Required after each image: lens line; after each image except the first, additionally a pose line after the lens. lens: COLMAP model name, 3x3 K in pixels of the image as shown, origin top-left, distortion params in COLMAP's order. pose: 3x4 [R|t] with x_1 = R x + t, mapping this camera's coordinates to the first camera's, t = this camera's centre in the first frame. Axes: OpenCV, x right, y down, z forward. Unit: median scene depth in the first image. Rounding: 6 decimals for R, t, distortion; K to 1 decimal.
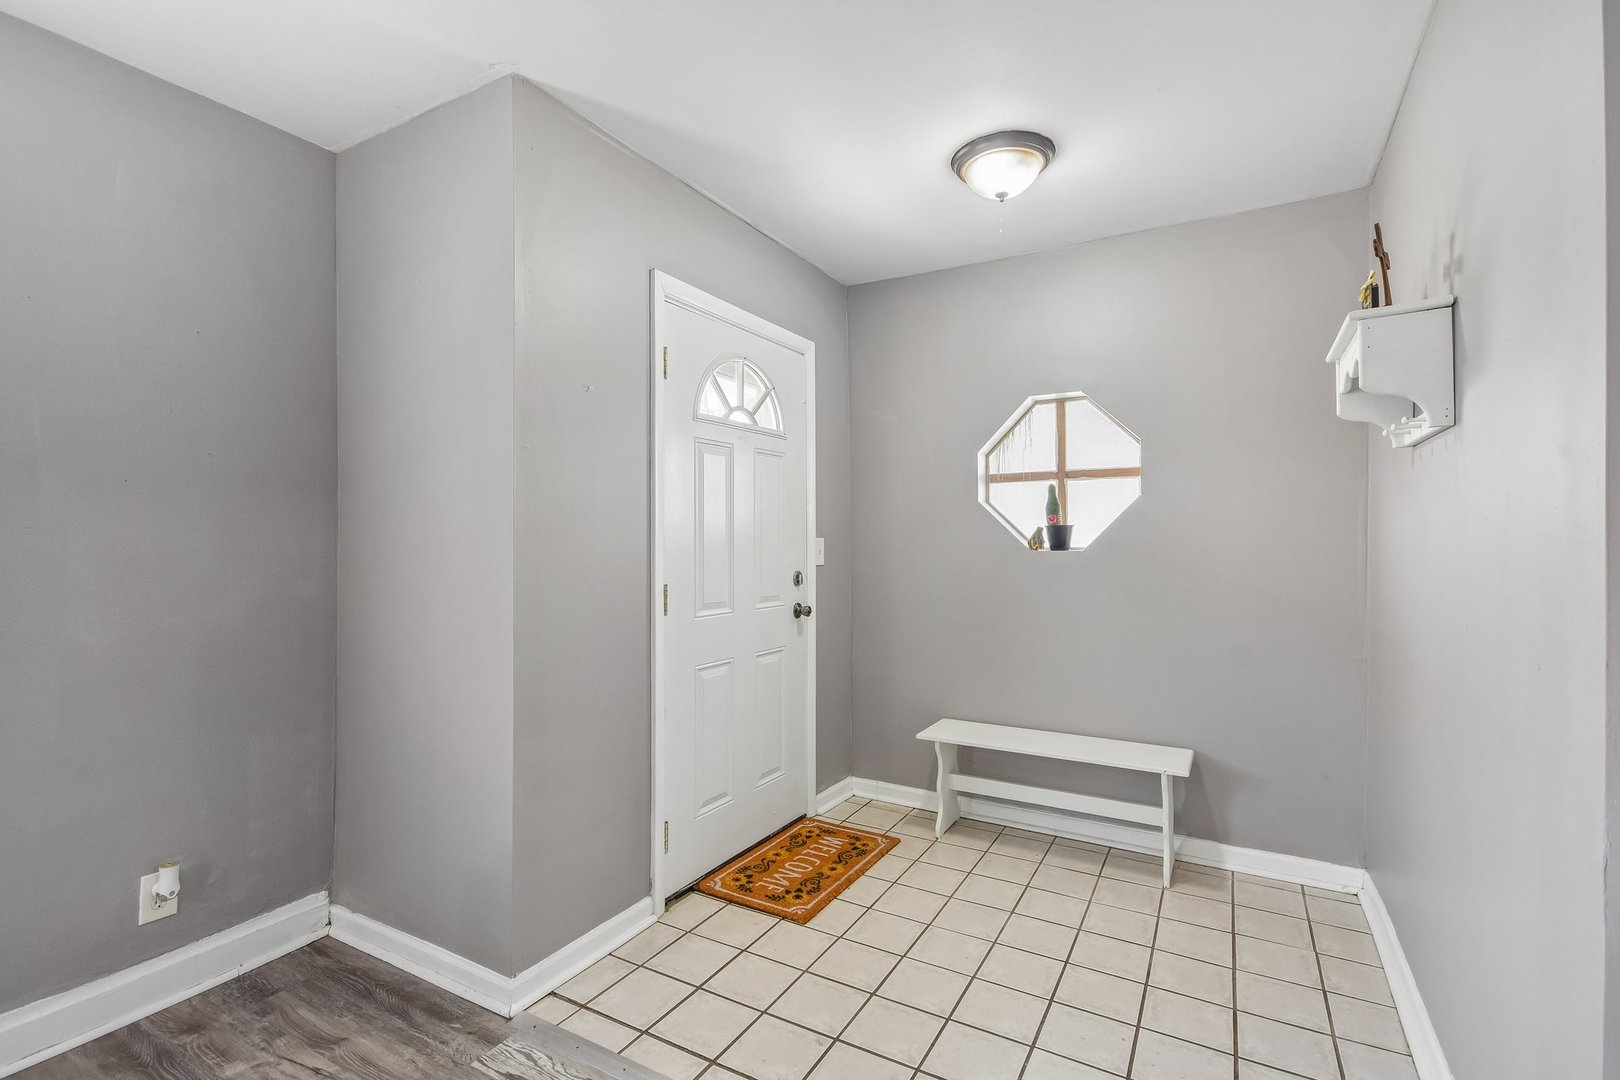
lens RADIAL K [[752.2, 0, 812.7], [0, 752.2, 535.7], [0, 0, 1]] dist [0.000628, -0.000622]
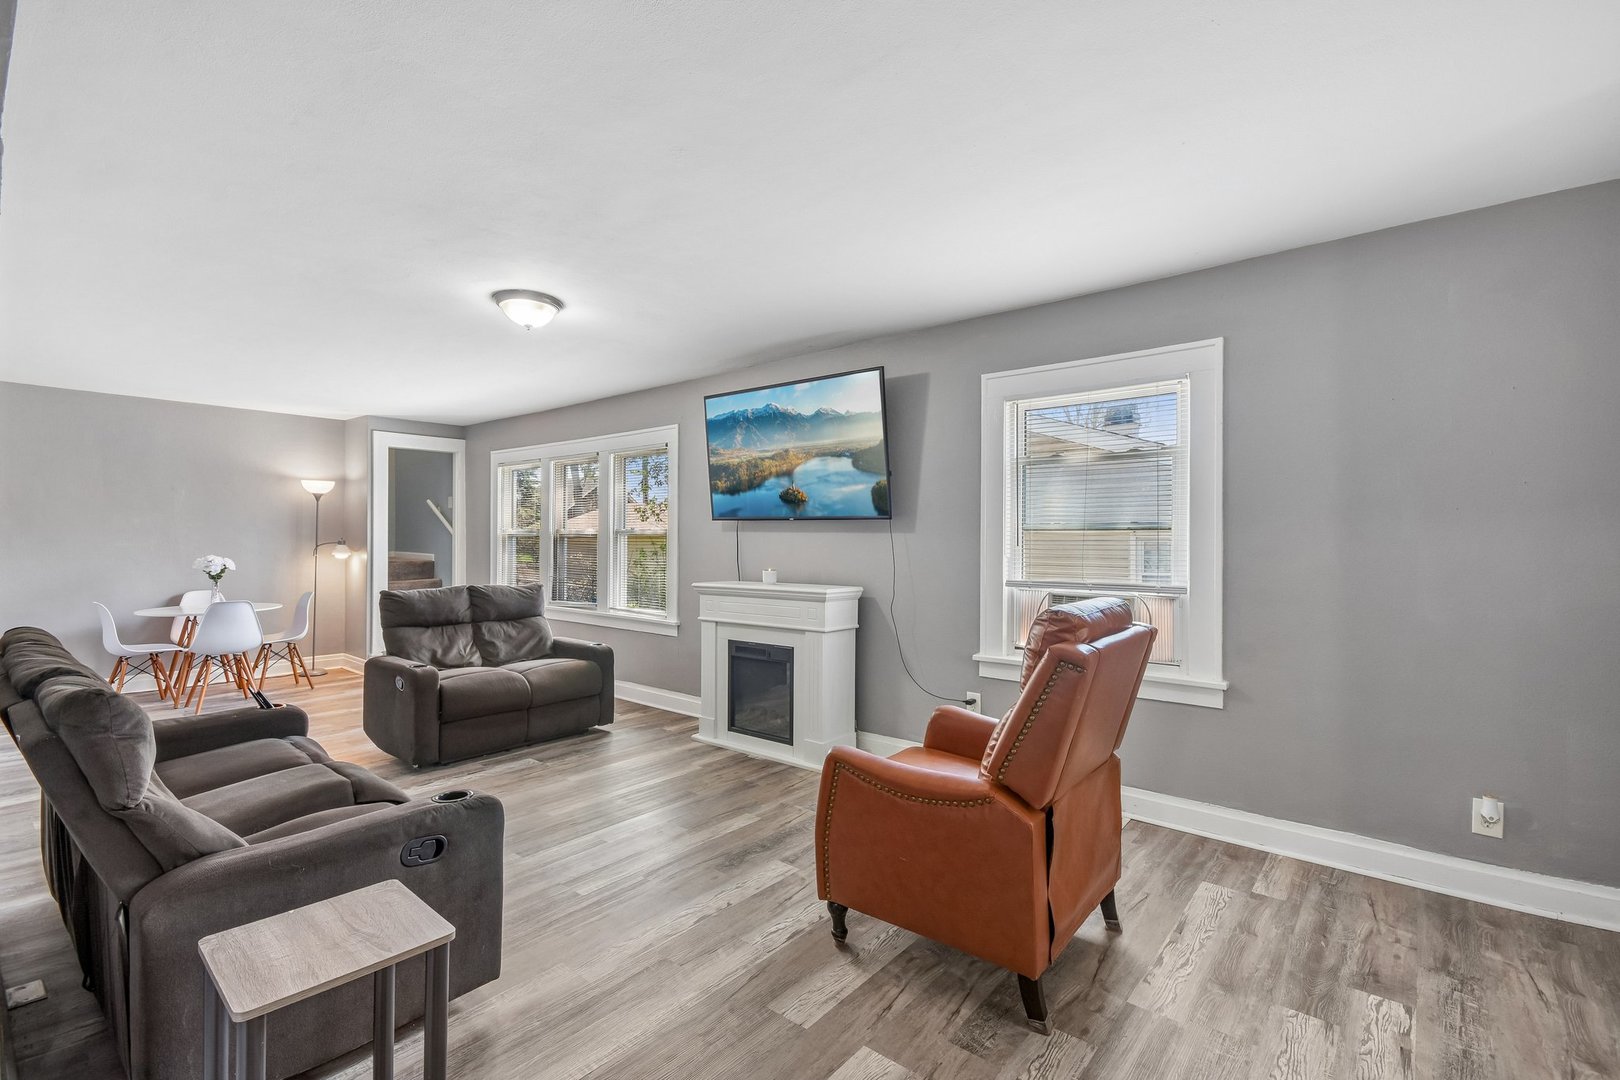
lens RADIAL K [[709.7, 0, 813.4], [0, 709.7, 533.4], [0, 0, 1]] dist [0.001766, -0.008783]
pose [[-0.170405, -0.010216, -0.985321, 0.592571], [0.001467, 0.999943, -0.010622, -0.014735], [0.985373, -0.003256, -0.170380, 0.039467]]
